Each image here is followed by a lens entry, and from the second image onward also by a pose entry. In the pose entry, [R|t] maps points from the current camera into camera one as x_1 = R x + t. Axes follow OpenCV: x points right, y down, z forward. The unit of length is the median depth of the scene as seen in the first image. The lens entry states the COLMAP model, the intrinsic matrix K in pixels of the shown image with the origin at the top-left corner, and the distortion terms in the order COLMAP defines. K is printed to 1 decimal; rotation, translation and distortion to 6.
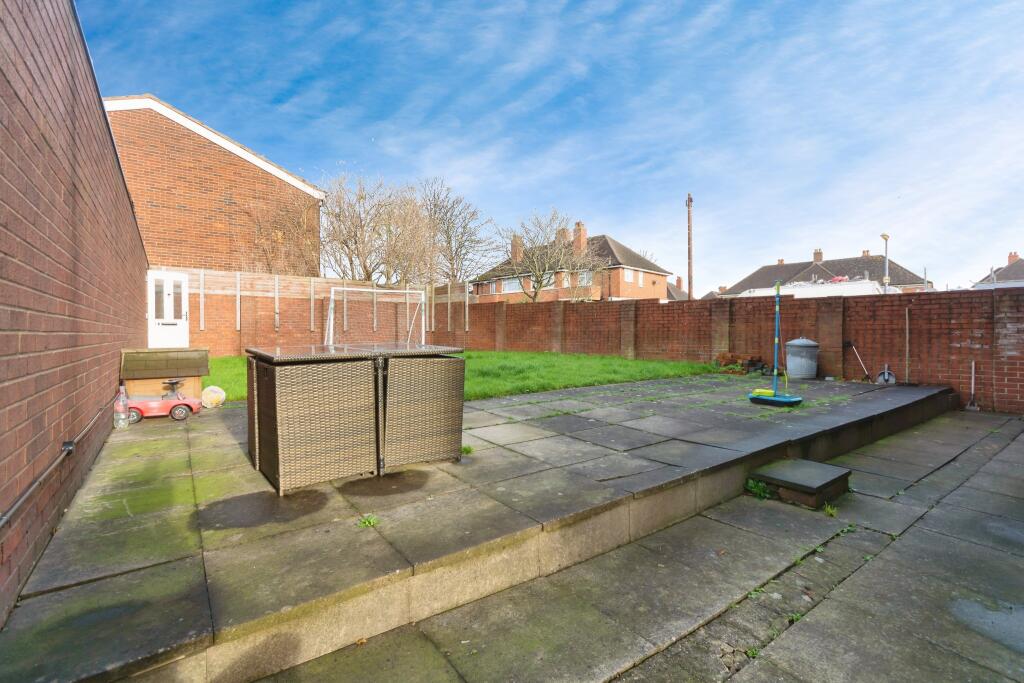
lens RADIAL K [[458.6, 0, 511.6], [0, 458.6, 335.9], [0, 0, 1]] dist [0.000909, 0.000093]
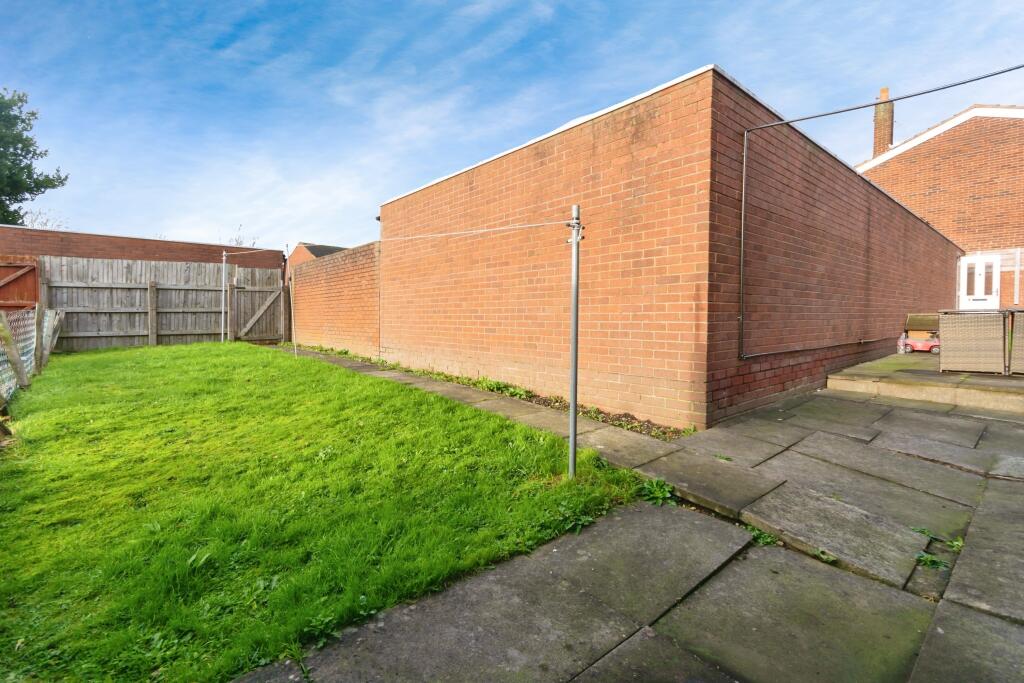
lens RADIAL K [[458.6, 0, 511.6], [0, 458.6, 335.9], [0, 0, 1]] dist [0.000909, 0.000093]
pose [[0.063391, 0.045453, -0.996953, 0.375436], [-0.001671, 0.998966, 0.045438, 0.016785], [0.997987, -0.001214, 0.063401, -0.292567]]
